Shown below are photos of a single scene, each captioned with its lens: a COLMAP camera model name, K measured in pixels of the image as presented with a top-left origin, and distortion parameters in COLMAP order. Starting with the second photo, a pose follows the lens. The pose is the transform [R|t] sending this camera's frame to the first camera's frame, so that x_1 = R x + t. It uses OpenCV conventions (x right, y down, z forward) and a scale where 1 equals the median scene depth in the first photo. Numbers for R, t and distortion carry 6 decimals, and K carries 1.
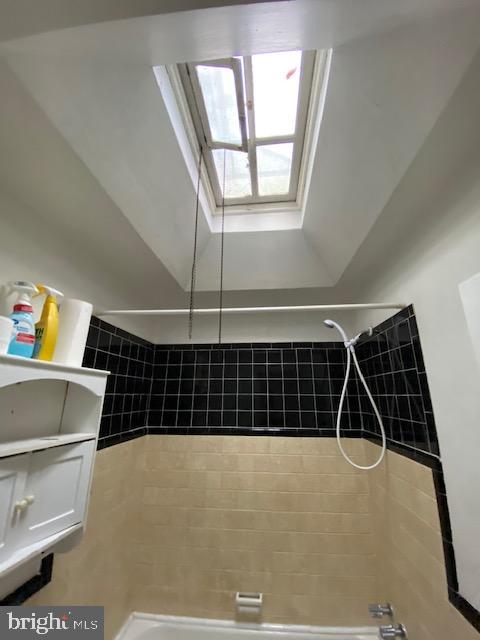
lens RADIAL K [[257.5, 0, 240.9], [0, 257.5, 317.1], [0, 0, 1]] dist [0.022465, -0.020395]
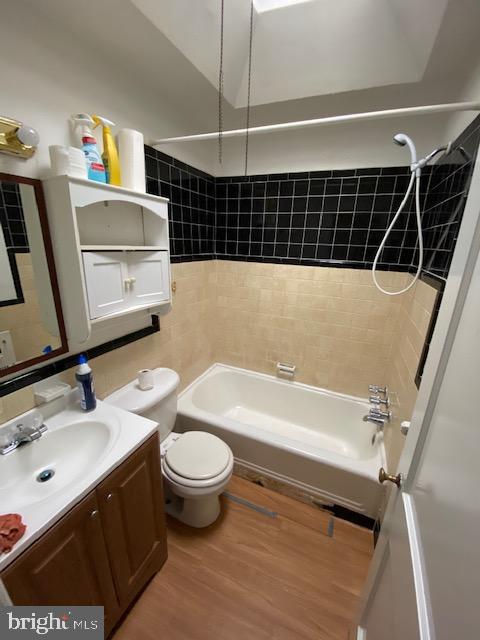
lens RADIAL K [[258.6, 0, 240.0], [0, 258.6, 320.0], [0, 0, 1]] dist [0.022314, -0.024844]
pose [[0.947539, 0.125646, -0.293909, 0.216702], [0.058225, 0.836270, 0.545218, 0.034627], [0.314292, -0.533728, 0.785082, -0.141373]]
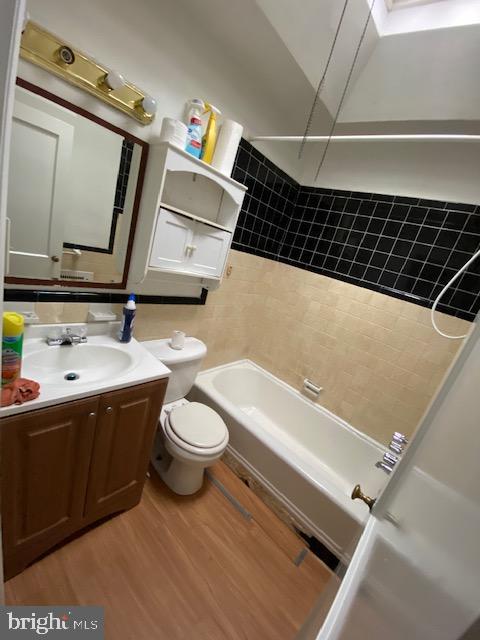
lens RADIAL K [[258.6, 0, 240.0], [0, 258.6, 320.0], [0, 0, 1]] dist [0.022314, -0.024844]
pose [[0.779538, 0.379024, -0.498660, 0.349019], [-0.101315, 0.861947, 0.496772, 0.119735], [0.618107, -0.336730, 0.710321, -0.185375]]
